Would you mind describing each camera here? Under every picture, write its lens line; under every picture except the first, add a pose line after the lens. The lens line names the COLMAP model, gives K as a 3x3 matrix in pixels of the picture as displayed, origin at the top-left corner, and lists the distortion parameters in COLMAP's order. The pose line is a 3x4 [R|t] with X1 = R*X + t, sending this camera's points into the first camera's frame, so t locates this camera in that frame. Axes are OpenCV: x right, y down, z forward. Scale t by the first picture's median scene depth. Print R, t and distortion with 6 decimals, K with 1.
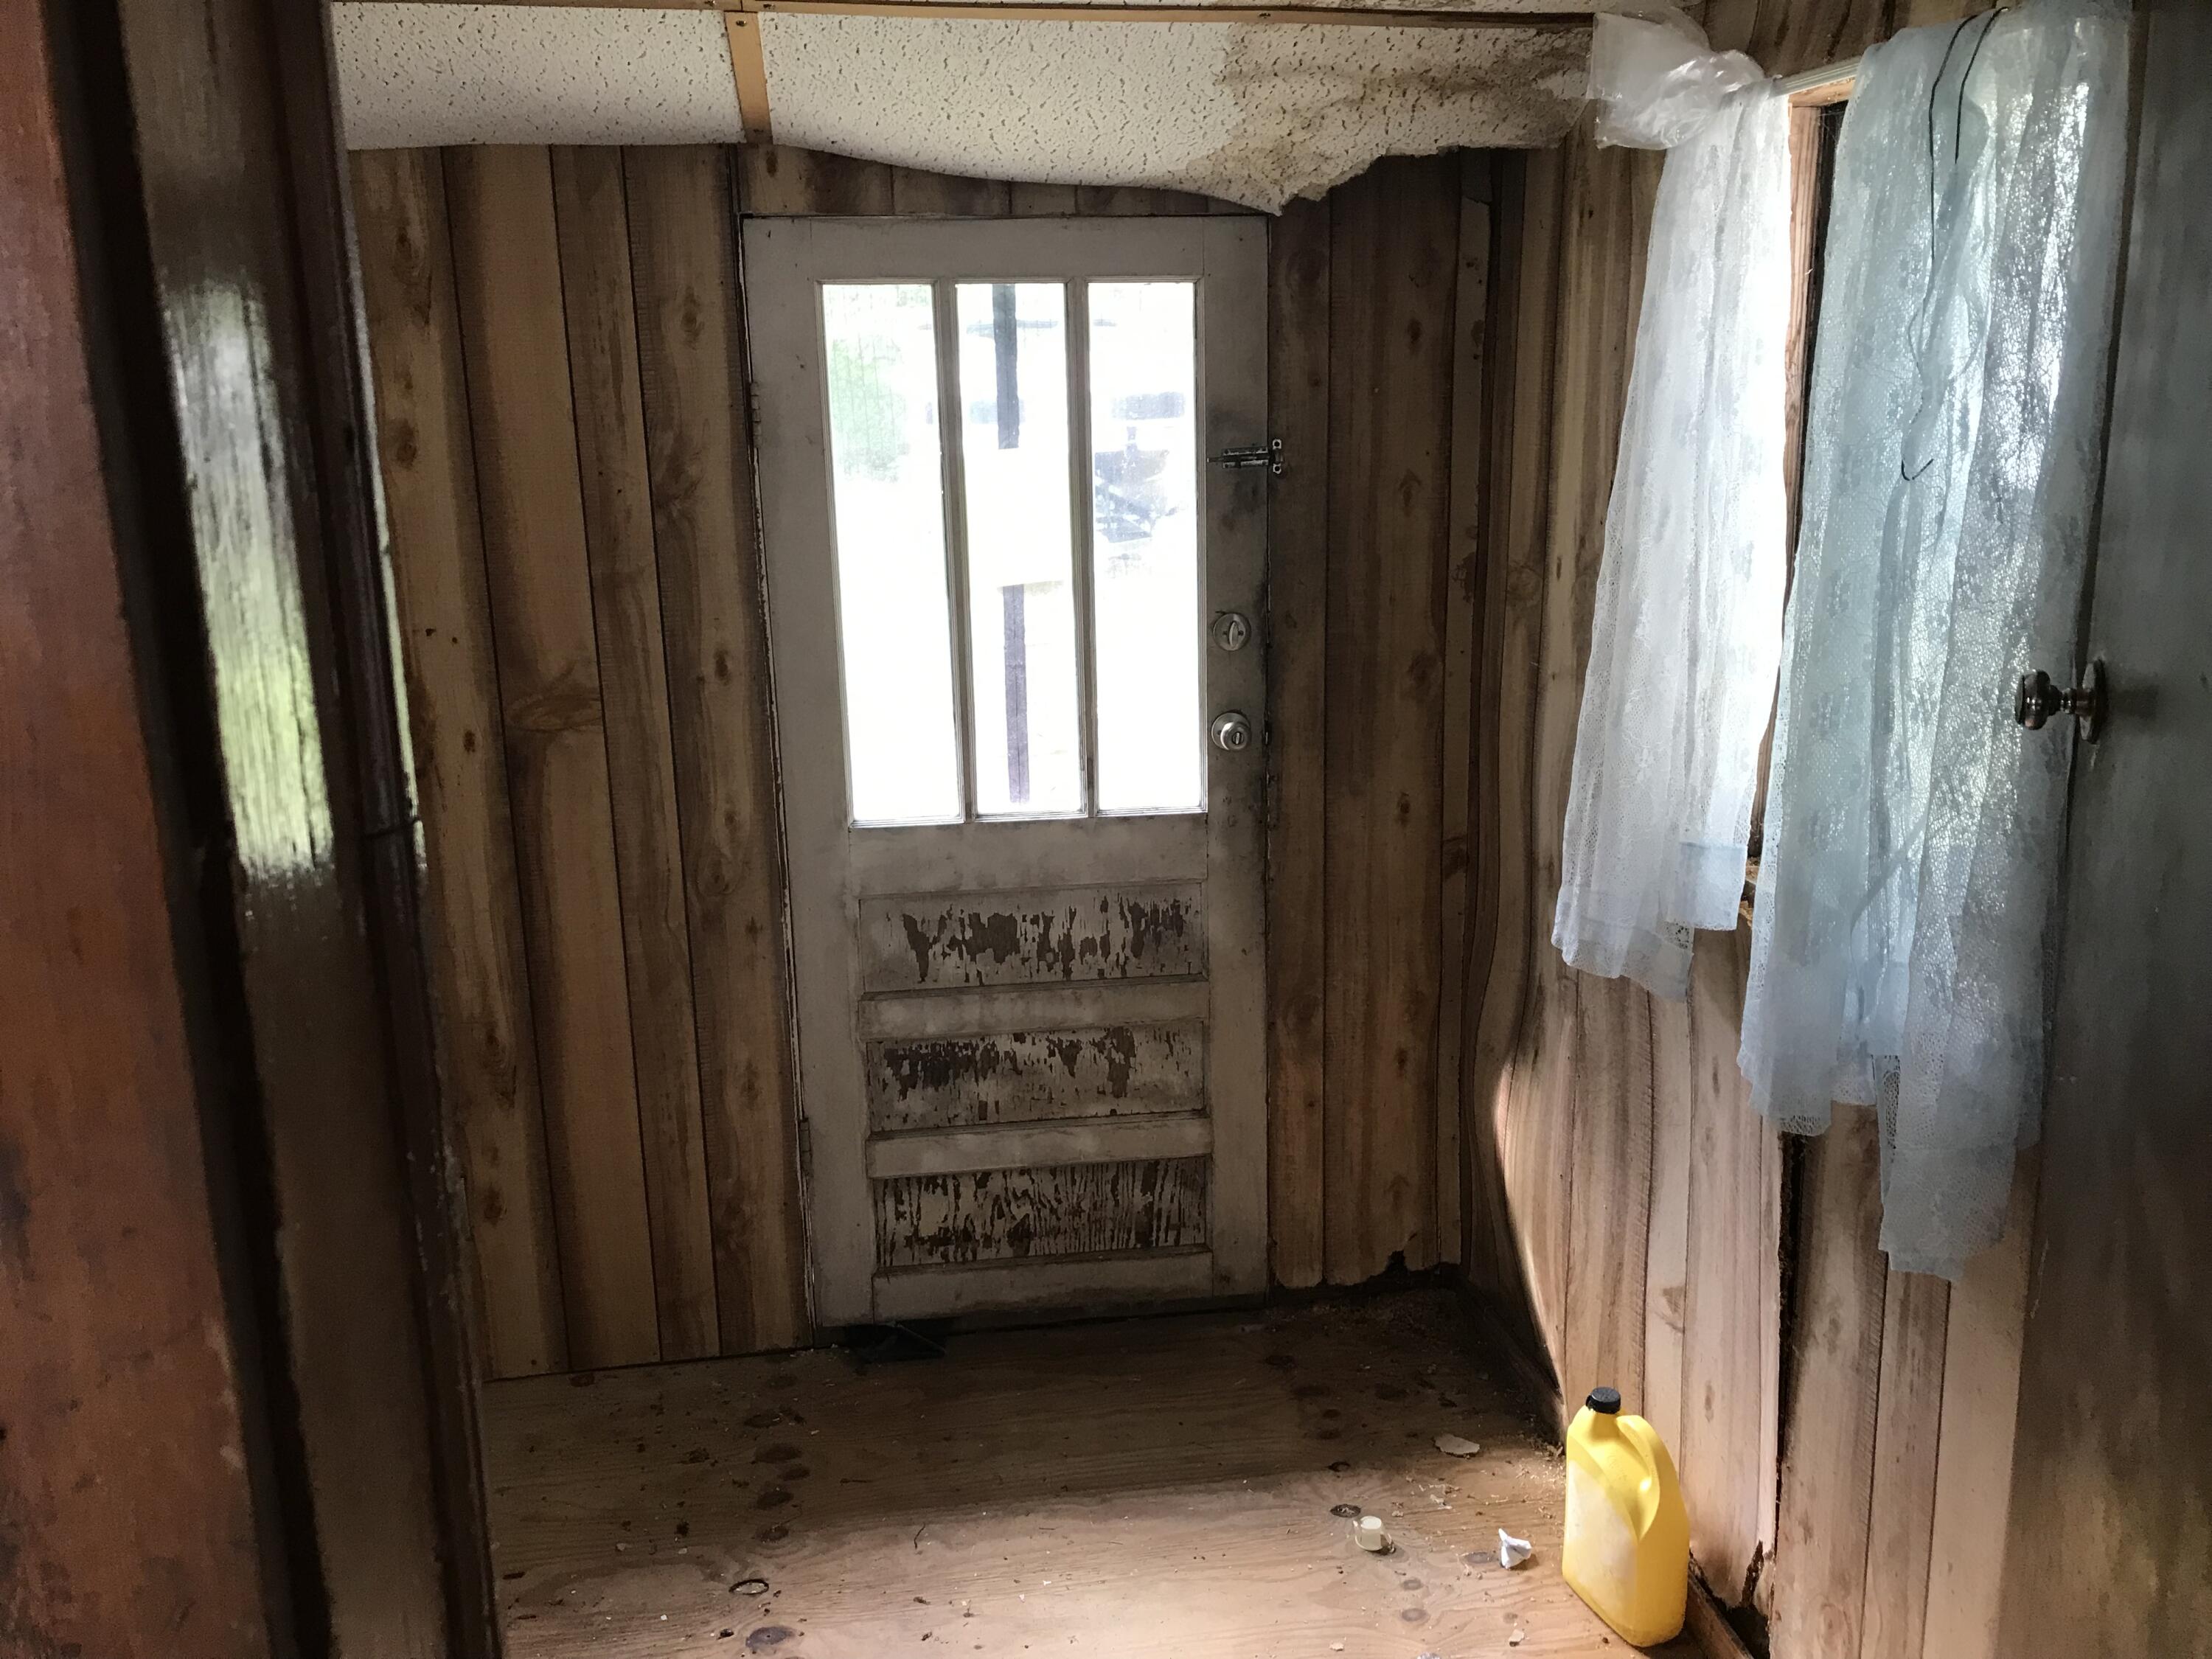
lens RADIAL K [[1811.2, 0, 1107.7], [0, 1811.2, 835.1], [0, 0, 1]] dist [0.090530, -0.260957]
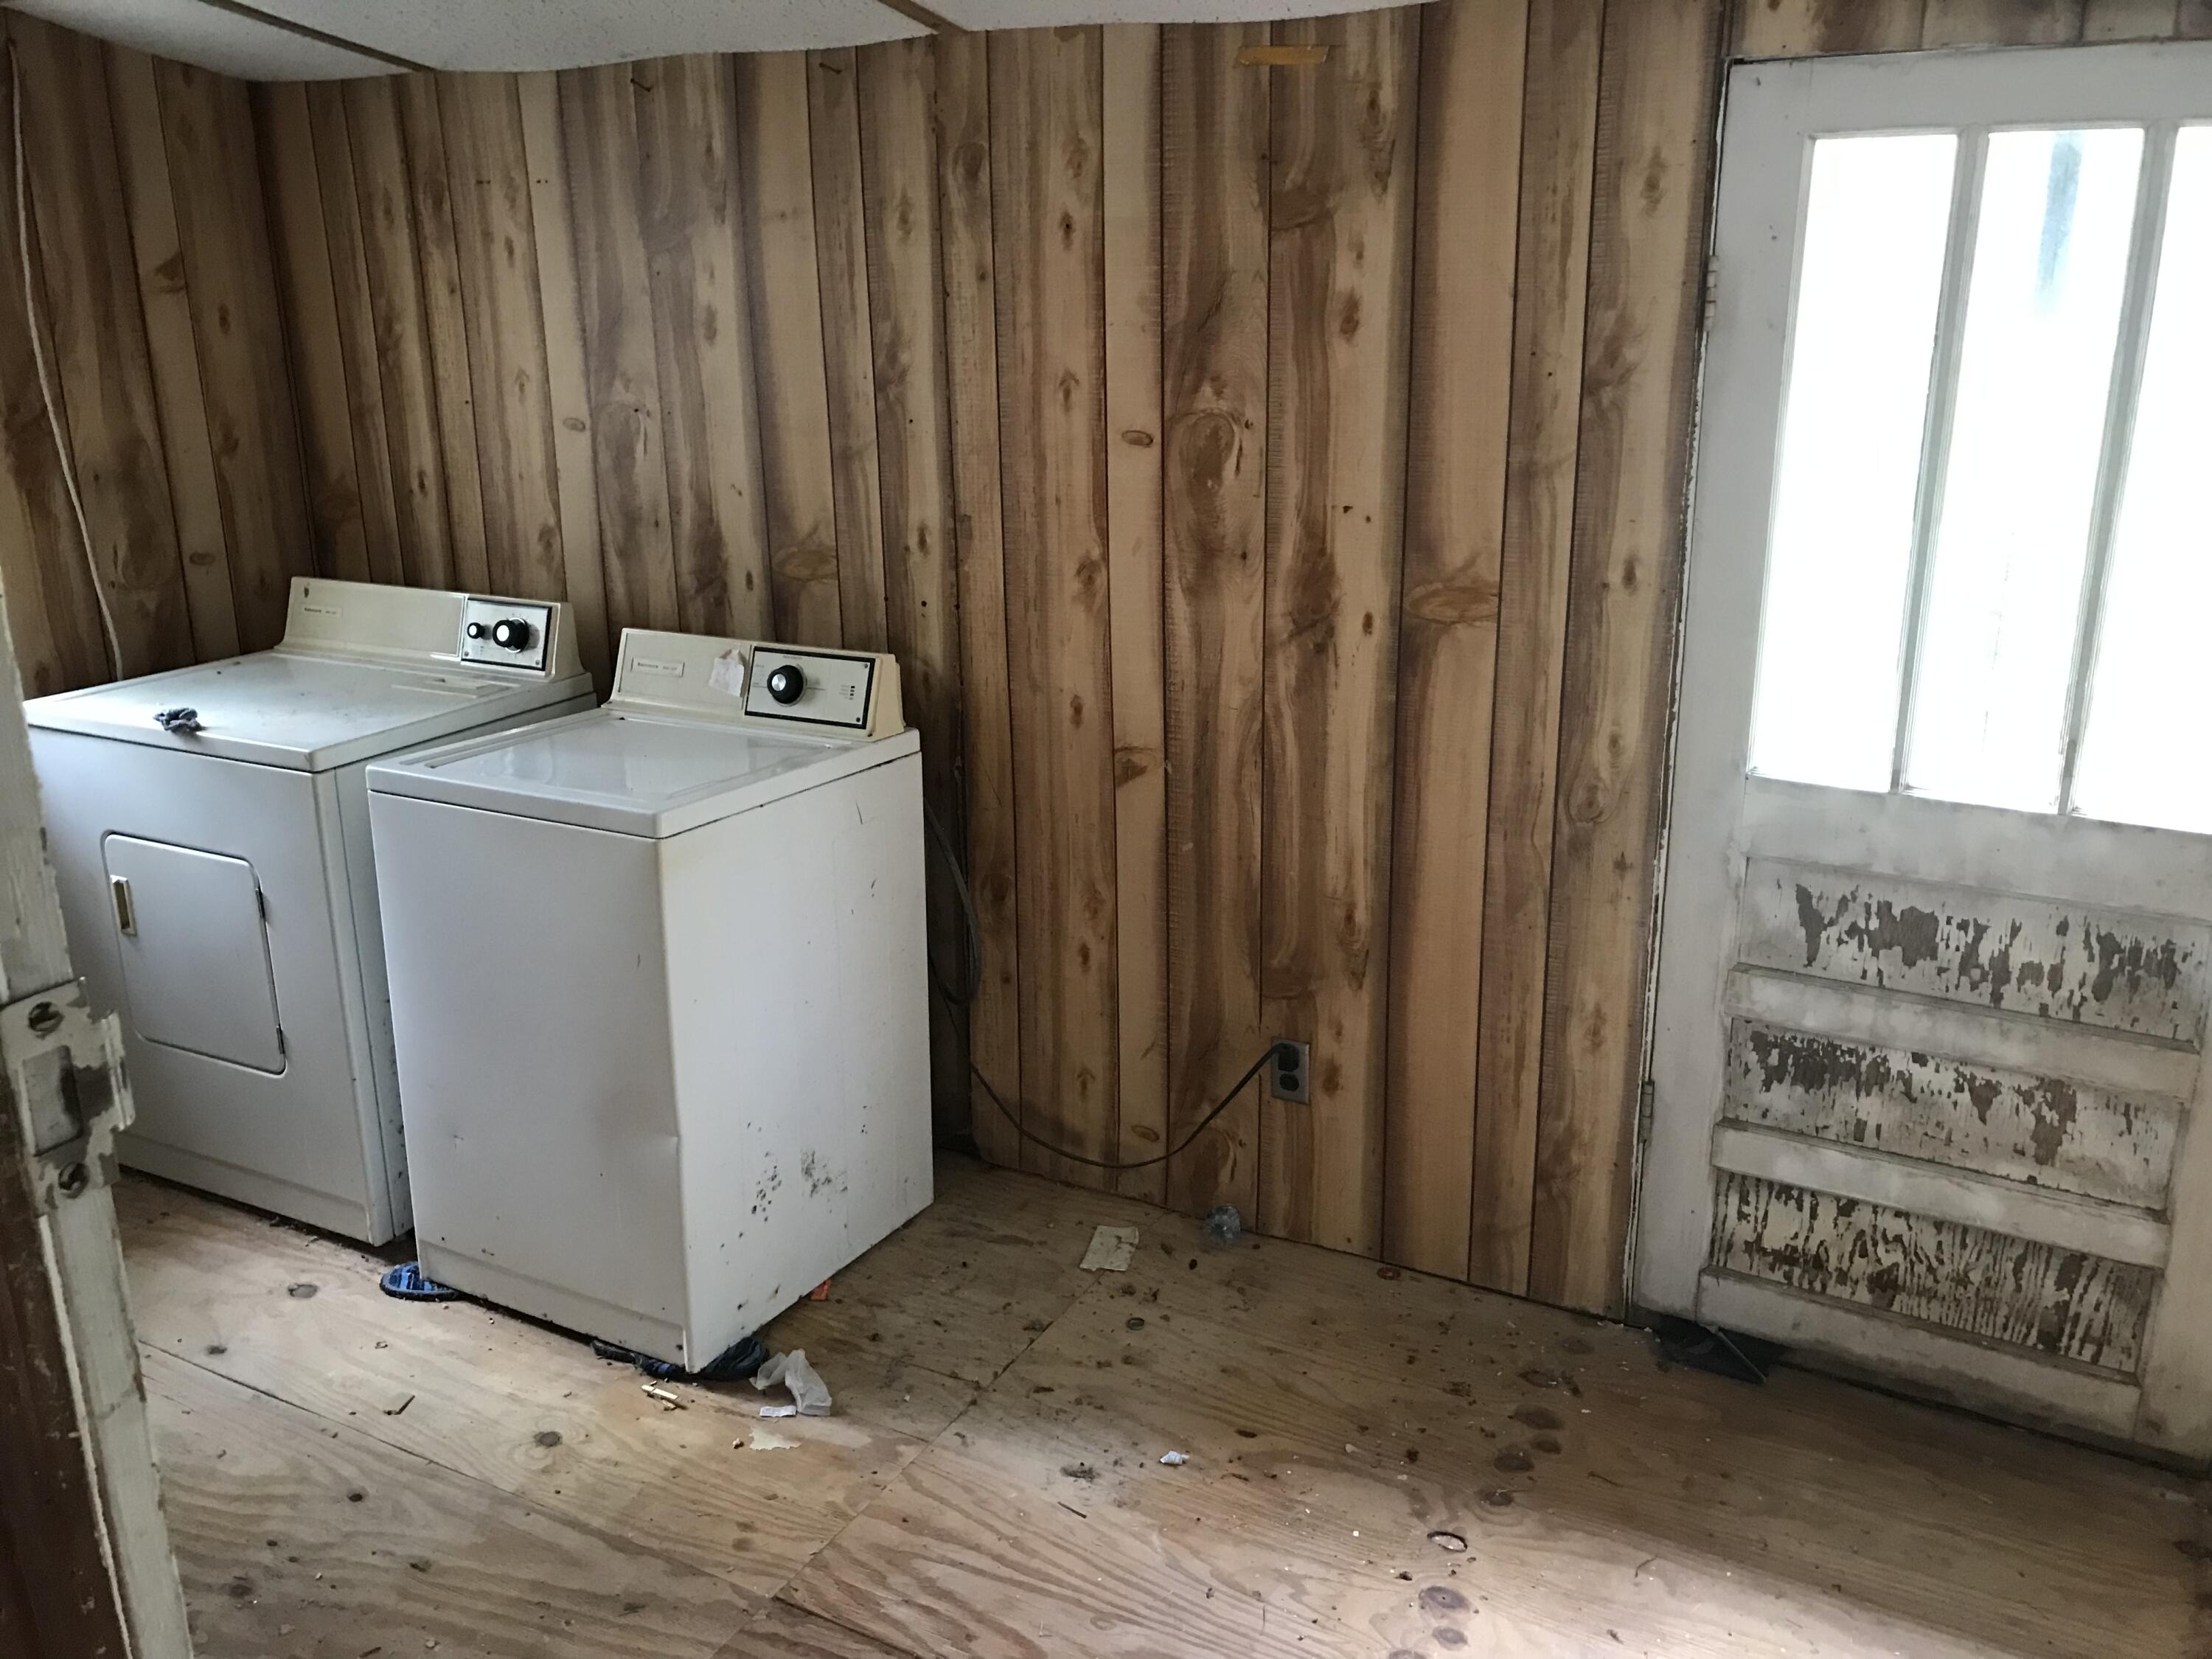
lens RADIAL K [[1810.3, 0, 1106.0], [0, 1810.3, 829.5], [0, 0, 1]] dist [0.015661, -0.020837]
pose [[0.786792, 0.194852, -0.585654, 0.124978], [-0.155232, 0.980831, 0.117785, -0.031603], [0.597378, -0.001760, 0.801958, 0.112556]]
